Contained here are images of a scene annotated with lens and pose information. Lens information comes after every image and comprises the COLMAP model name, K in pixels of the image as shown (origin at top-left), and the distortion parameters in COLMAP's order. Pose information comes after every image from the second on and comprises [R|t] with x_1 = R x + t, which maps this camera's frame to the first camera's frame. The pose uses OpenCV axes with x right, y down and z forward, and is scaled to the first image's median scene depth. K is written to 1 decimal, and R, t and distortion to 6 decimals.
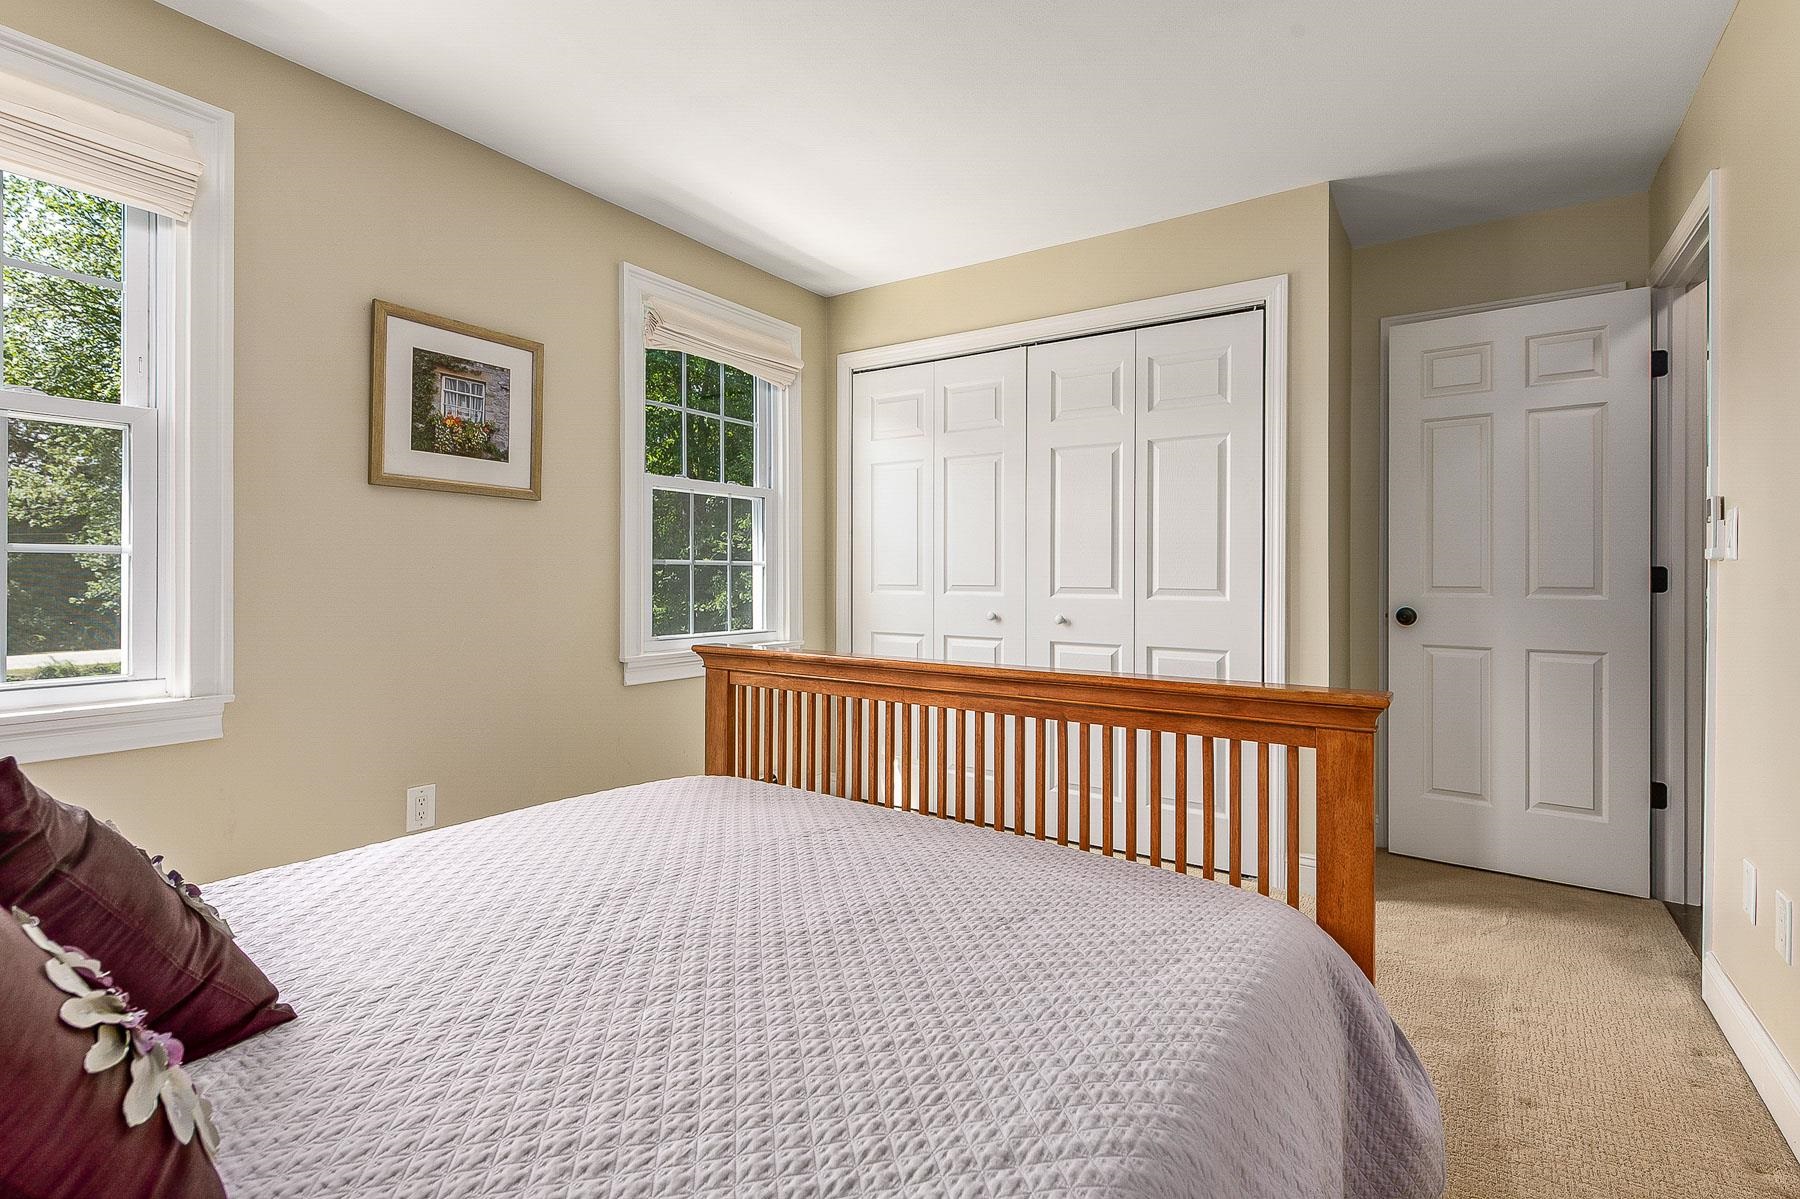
lens RADIAL K [[845.9, 0, 909.9], [0, 845.9, 575.0], [0, 0, 1]] dist [-0.000274, -0.000025]
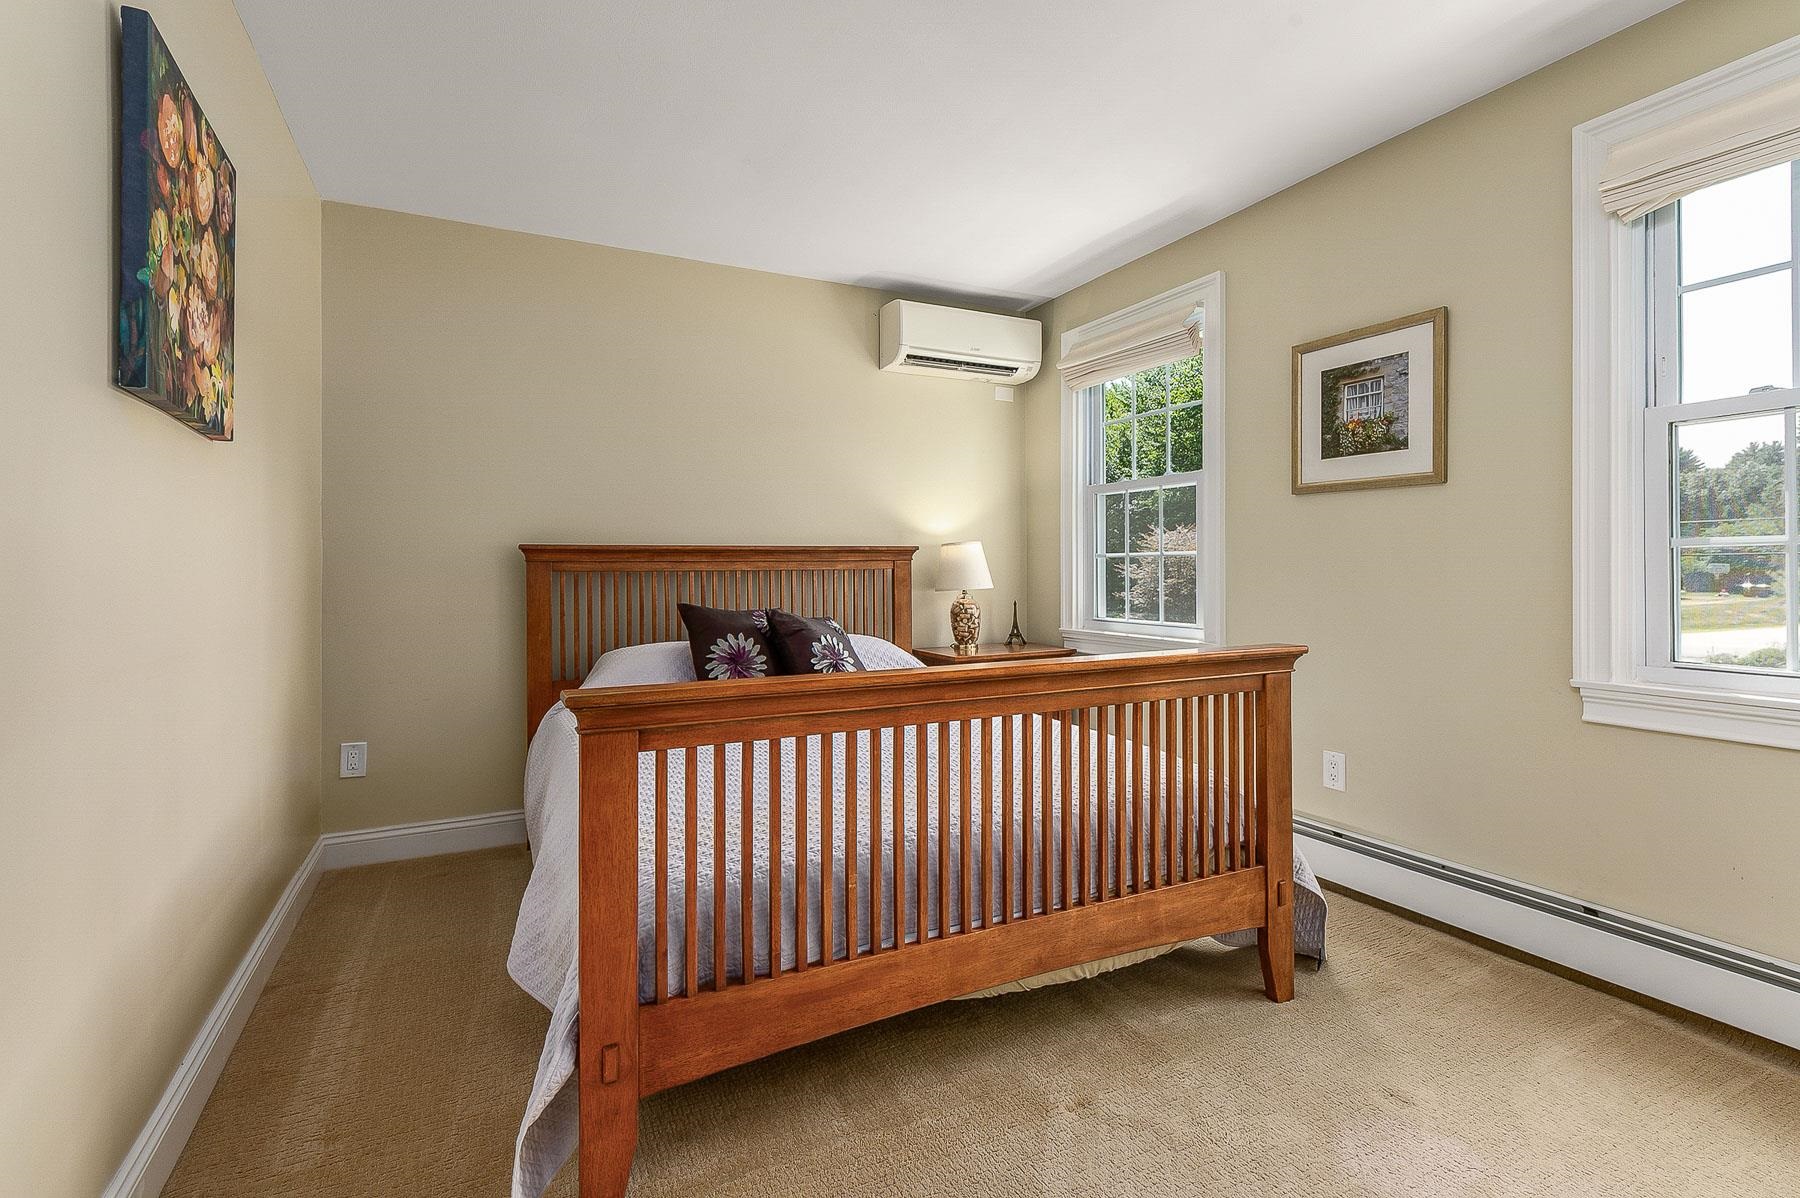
lens RADIAL K [[845.9, 0, 909.9], [0, 845.9, 574.5], [0, 0, 1]] dist [-0.000274, -0.000025]
pose [[-0.490101, 0.005130, -0.871650, 0.666064], [0.004913, 0.999983, 0.003122, 0.003879], [0.871652, -0.002752, -0.490118, 1.014870]]
